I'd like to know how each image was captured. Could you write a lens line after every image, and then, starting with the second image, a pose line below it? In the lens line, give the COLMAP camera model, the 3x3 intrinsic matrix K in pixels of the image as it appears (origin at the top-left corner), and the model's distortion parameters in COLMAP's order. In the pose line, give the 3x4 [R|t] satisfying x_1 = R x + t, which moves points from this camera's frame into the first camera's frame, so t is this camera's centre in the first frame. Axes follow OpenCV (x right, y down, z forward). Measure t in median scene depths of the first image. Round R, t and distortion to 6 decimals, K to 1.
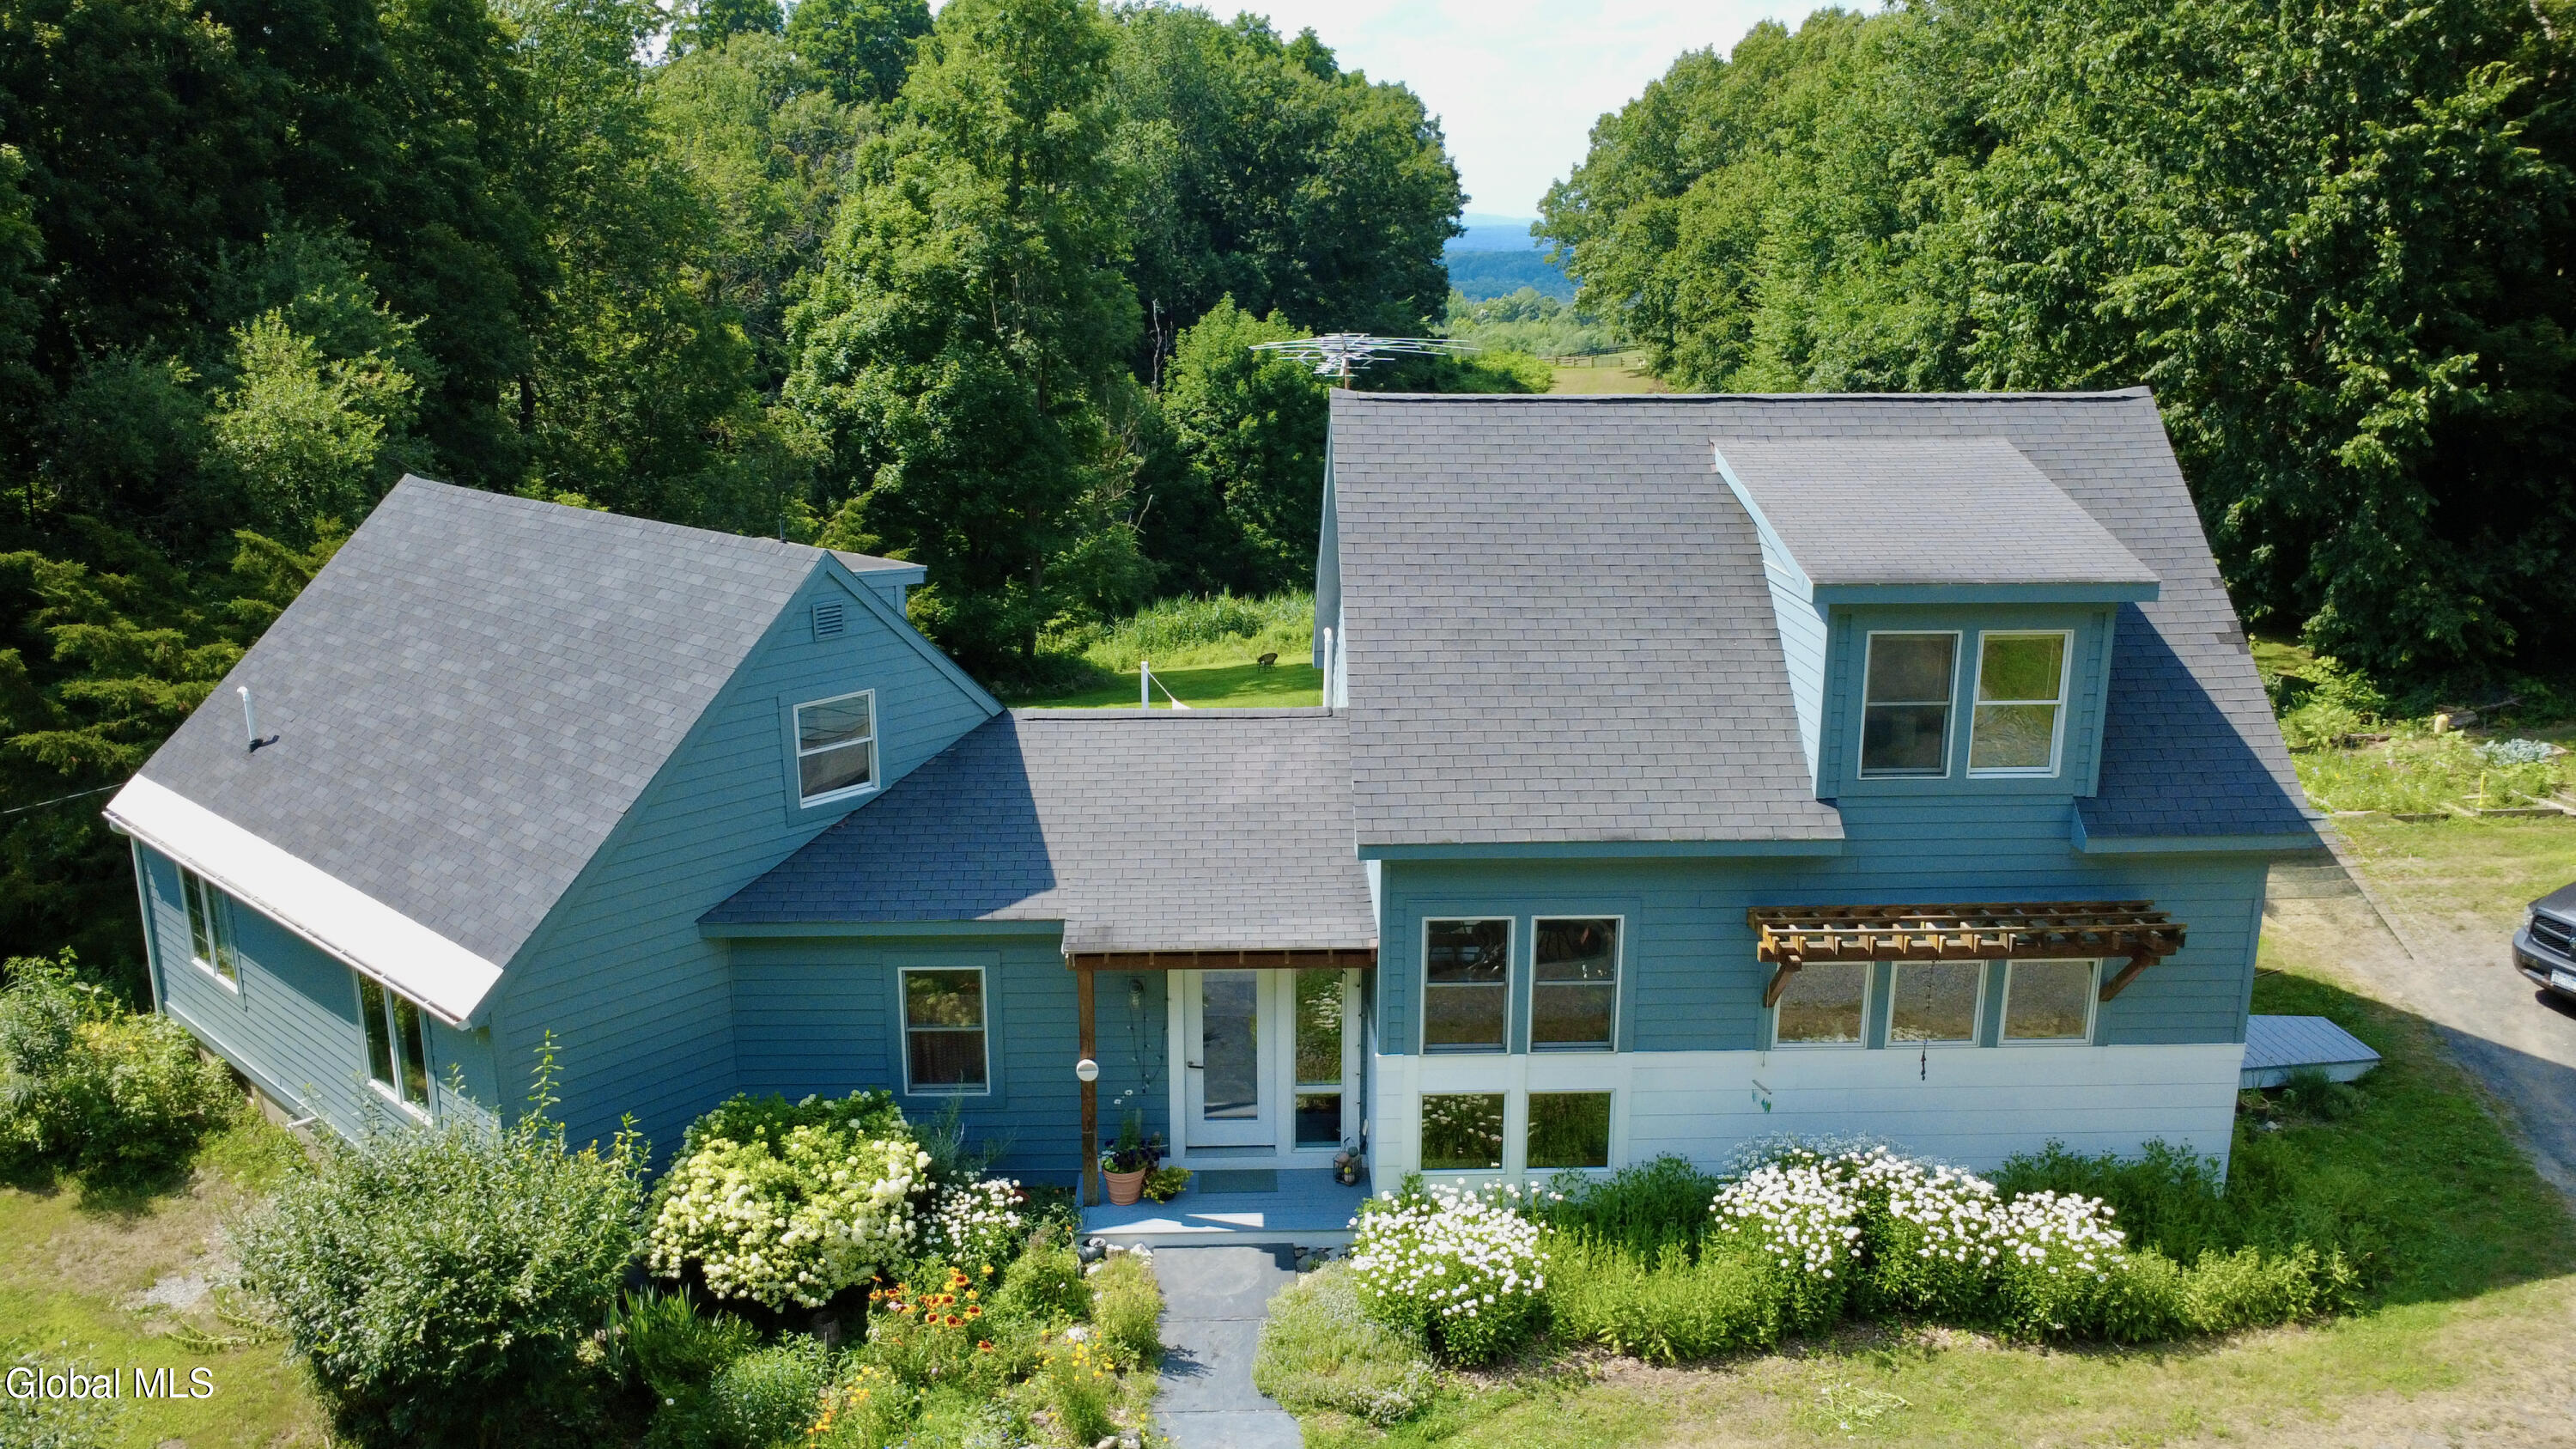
lens RADIAL K [[1891.8, 0, 1288.0], [0, 1891.8, 724.5], [0, 0, 1]] dist [0.002058, -0.008337]
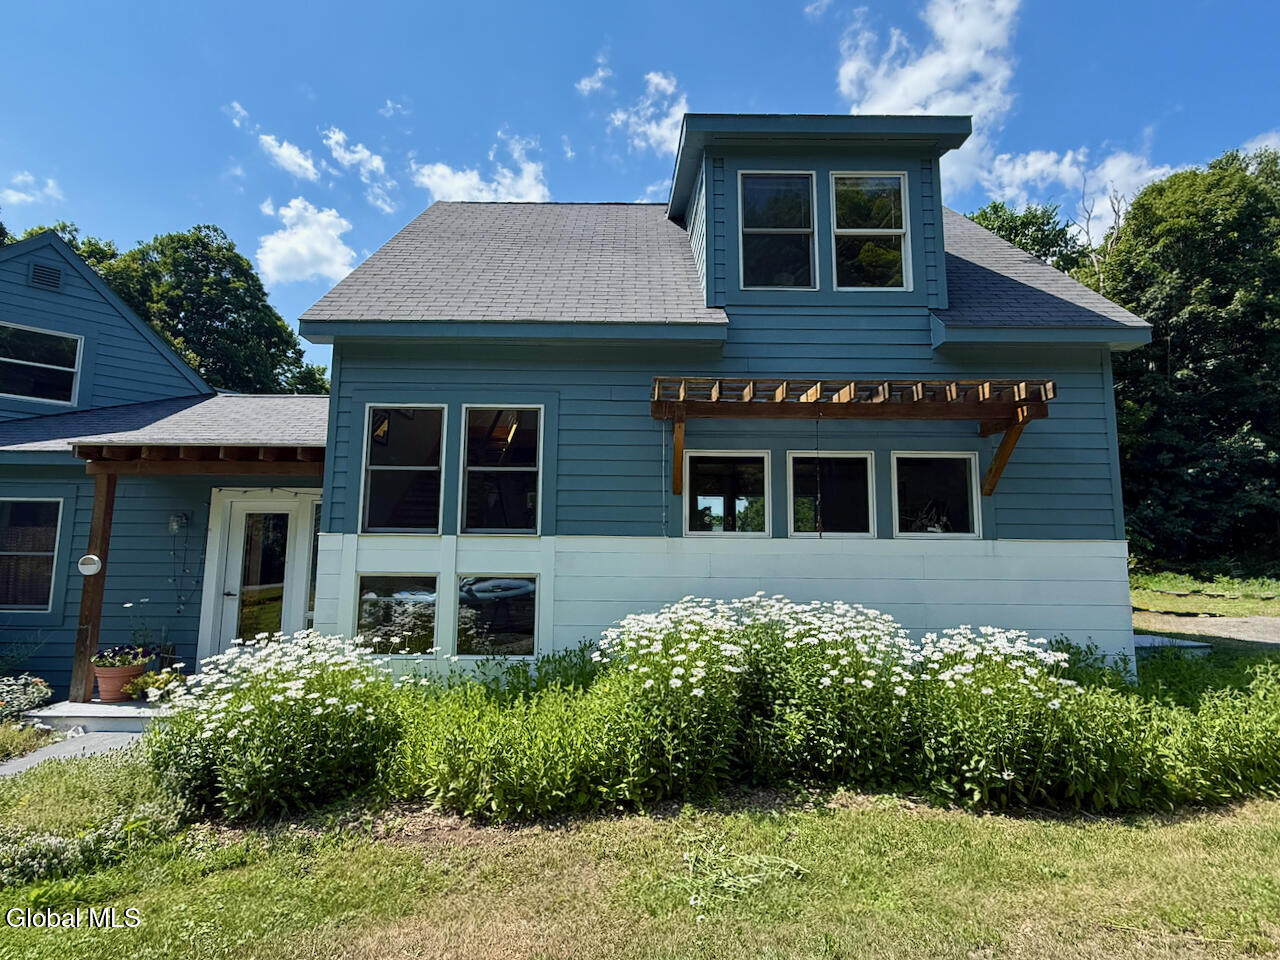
lens RADIAL K [[630.0, 0, 640.0], [0, 630.0, 480.0], [0, 0, 1]] dist [0.000264, -0.000018]
pose [[0.999439, 0.002385, -0.033405, 0.225016], [-0.014211, 0.933404, -0.358547, 0.251894], [0.030325, 0.358821, 0.932914, 0.601977]]
